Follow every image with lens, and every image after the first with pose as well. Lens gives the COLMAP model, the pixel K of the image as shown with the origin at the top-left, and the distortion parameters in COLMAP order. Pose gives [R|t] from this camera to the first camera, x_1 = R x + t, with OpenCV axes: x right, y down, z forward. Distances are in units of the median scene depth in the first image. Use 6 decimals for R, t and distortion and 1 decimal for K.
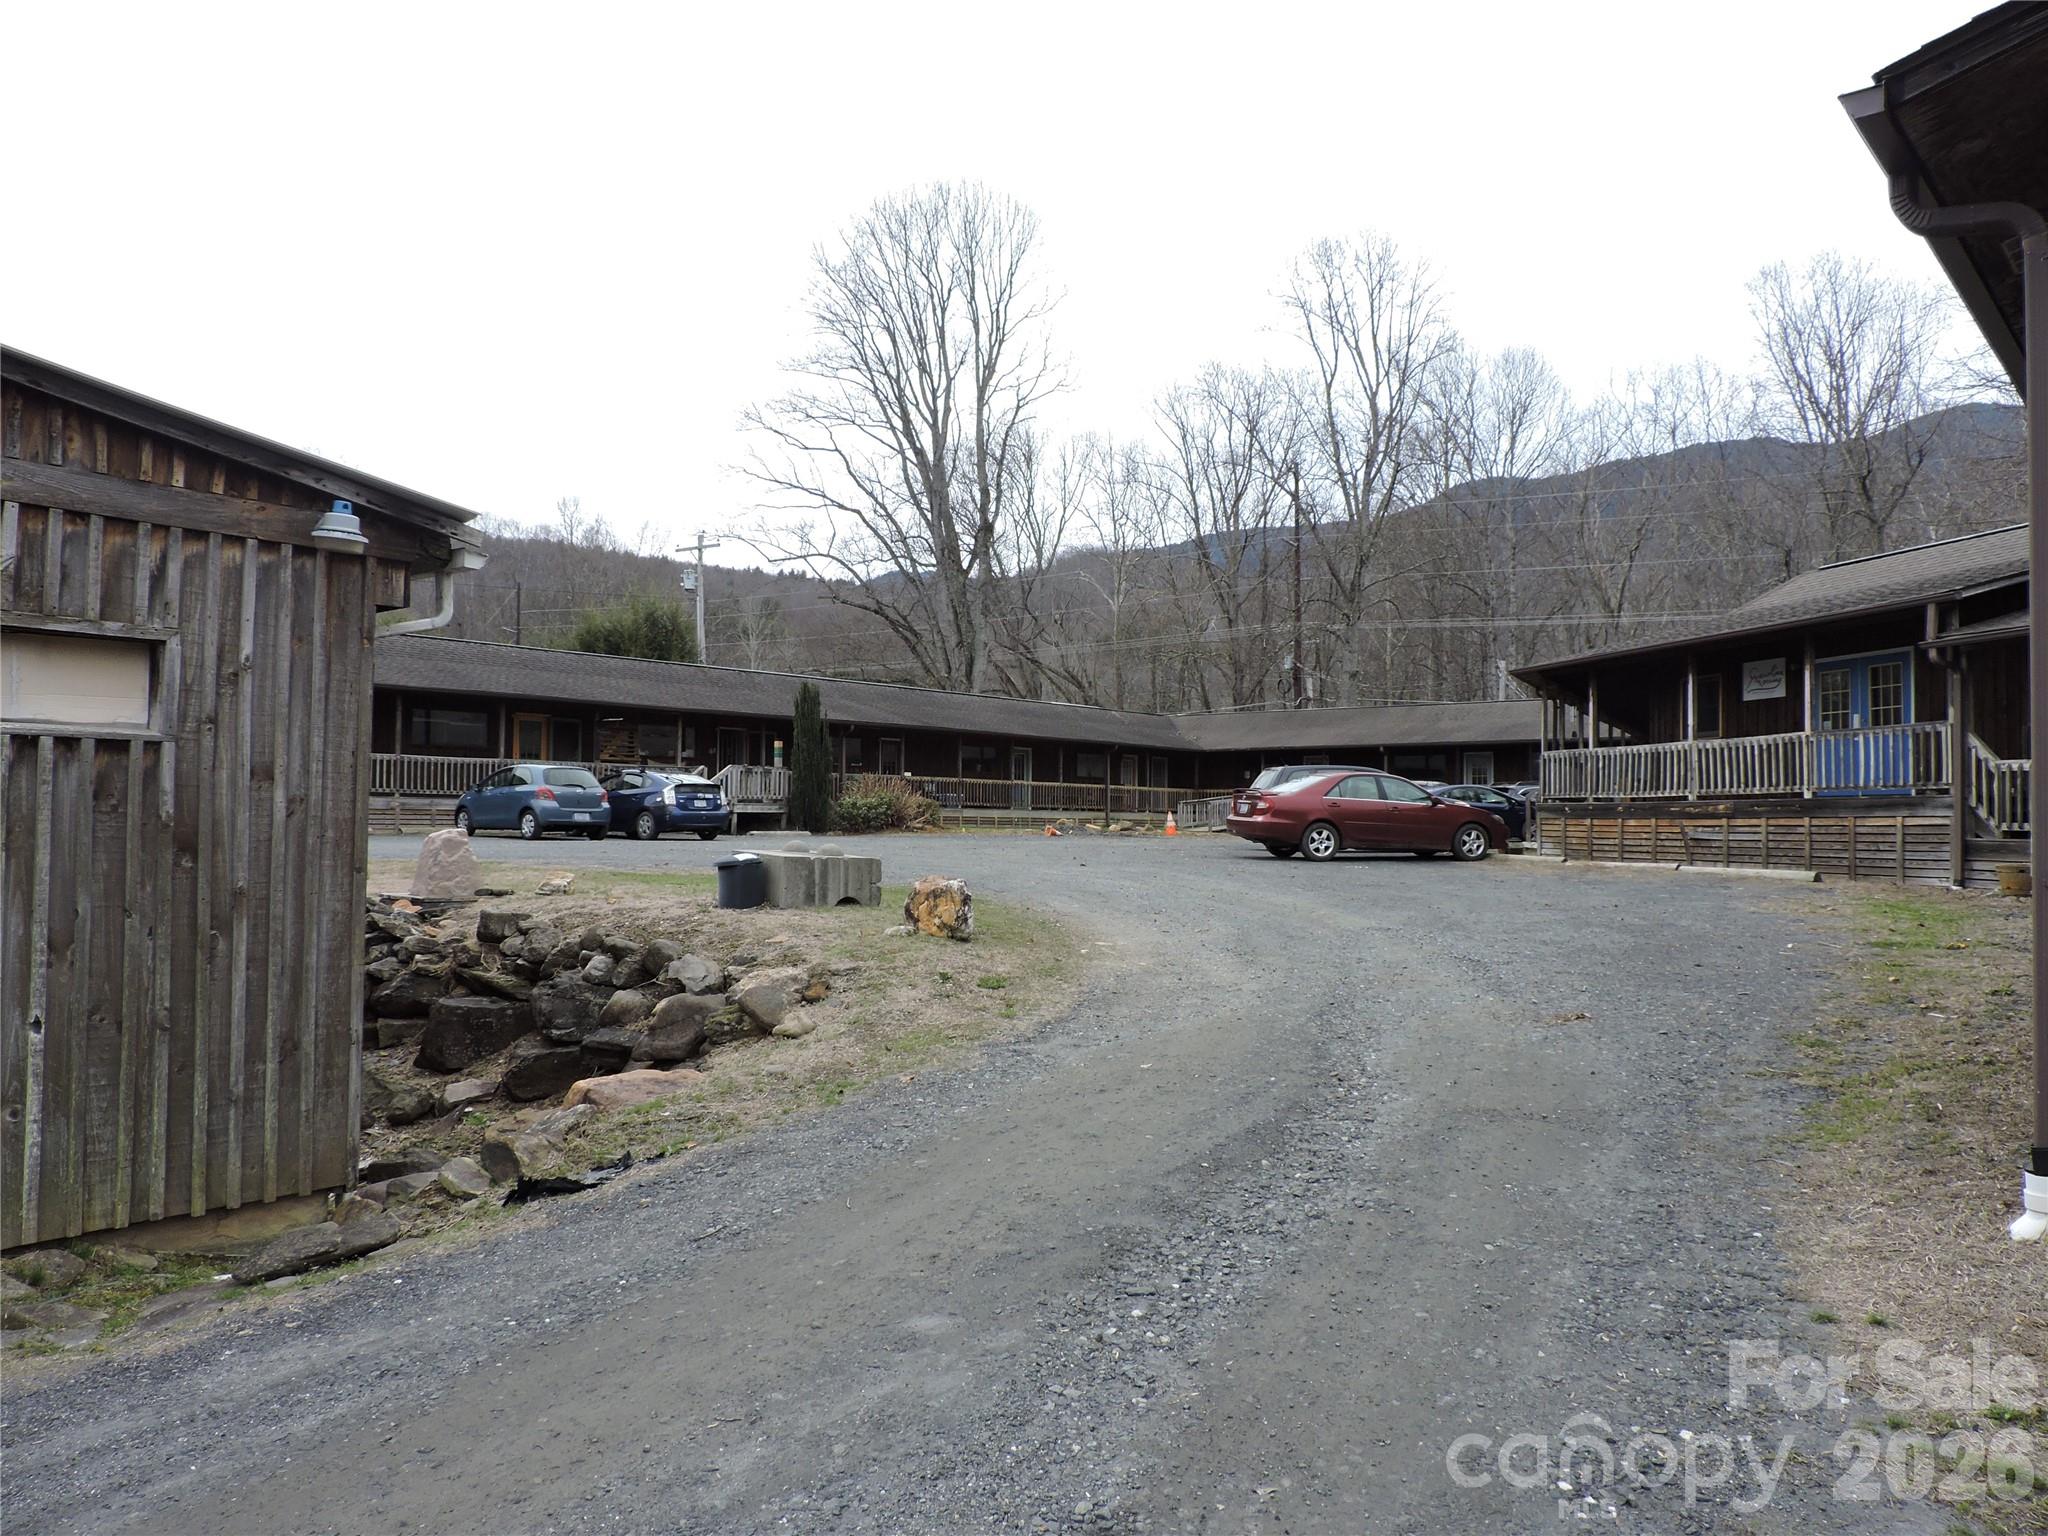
lens RADIAL K [[1456.3, 0, 1022.9], [0, 1456.3, 765.5], [0, 0, 1]] dist [-0.008248, -0.003990]
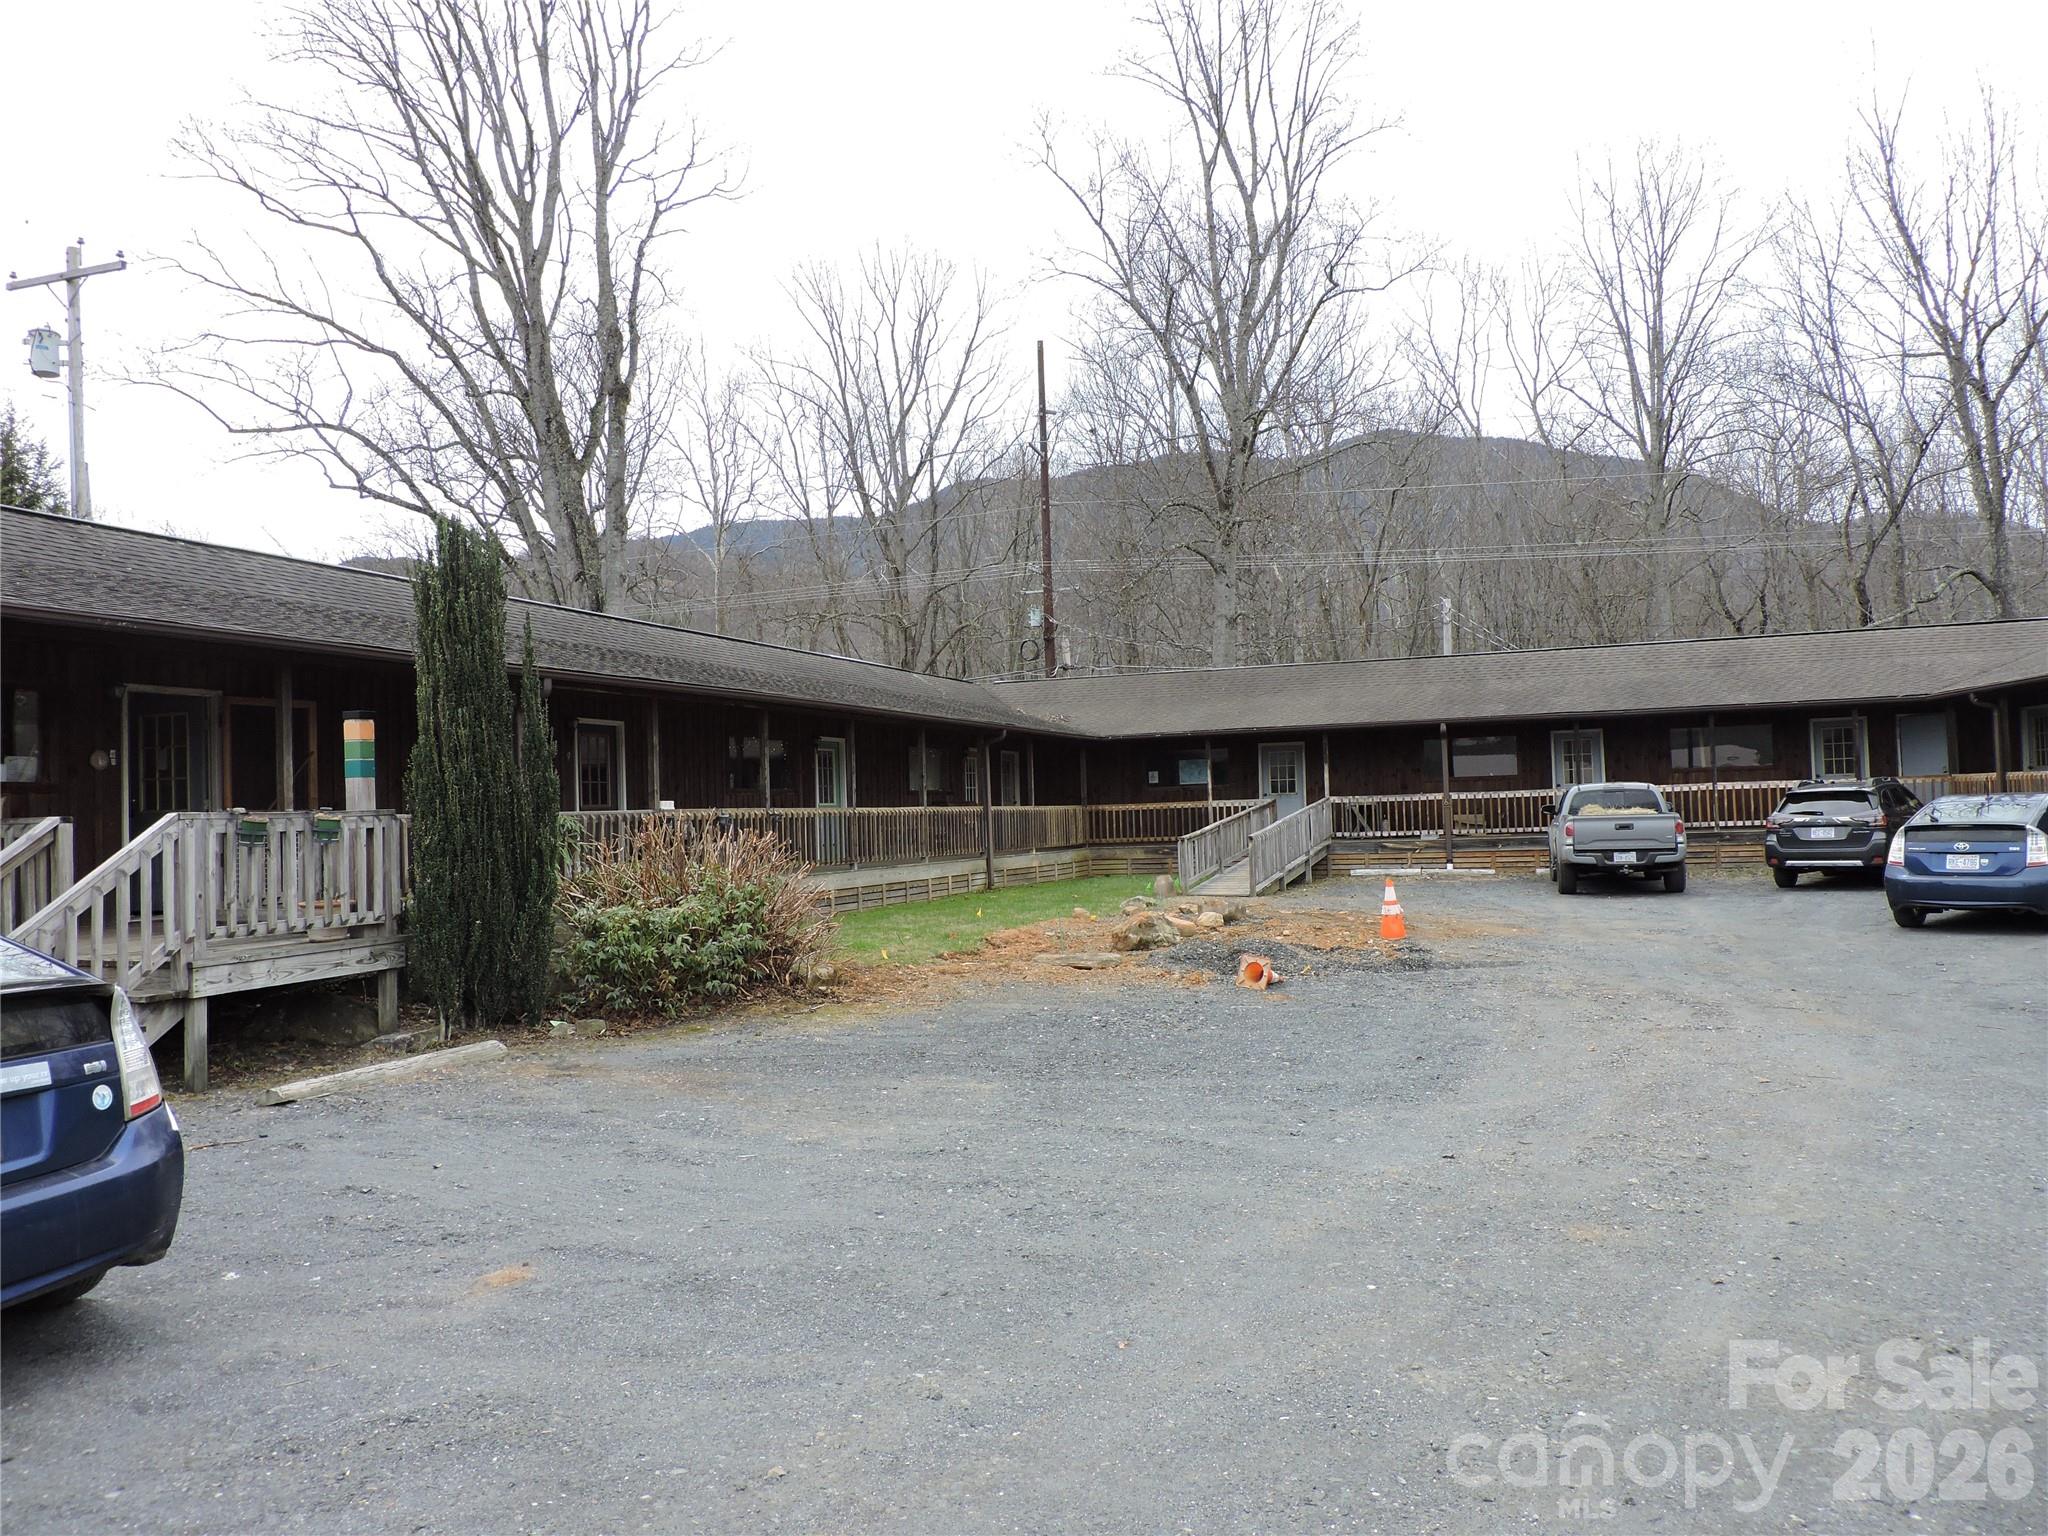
lens RADIAL K [[1456.3, 0, 1016.4], [0, 1456.3, 770.6], [0, 0, 1]] dist [-0.008248, -0.003990]
pose [[0.945109, -0.027629, 0.325585, -0.082328], [0.025269, 0.999615, 0.011475, -0.004067], [-0.325777, -0.002618, 0.945443, 0.407200]]
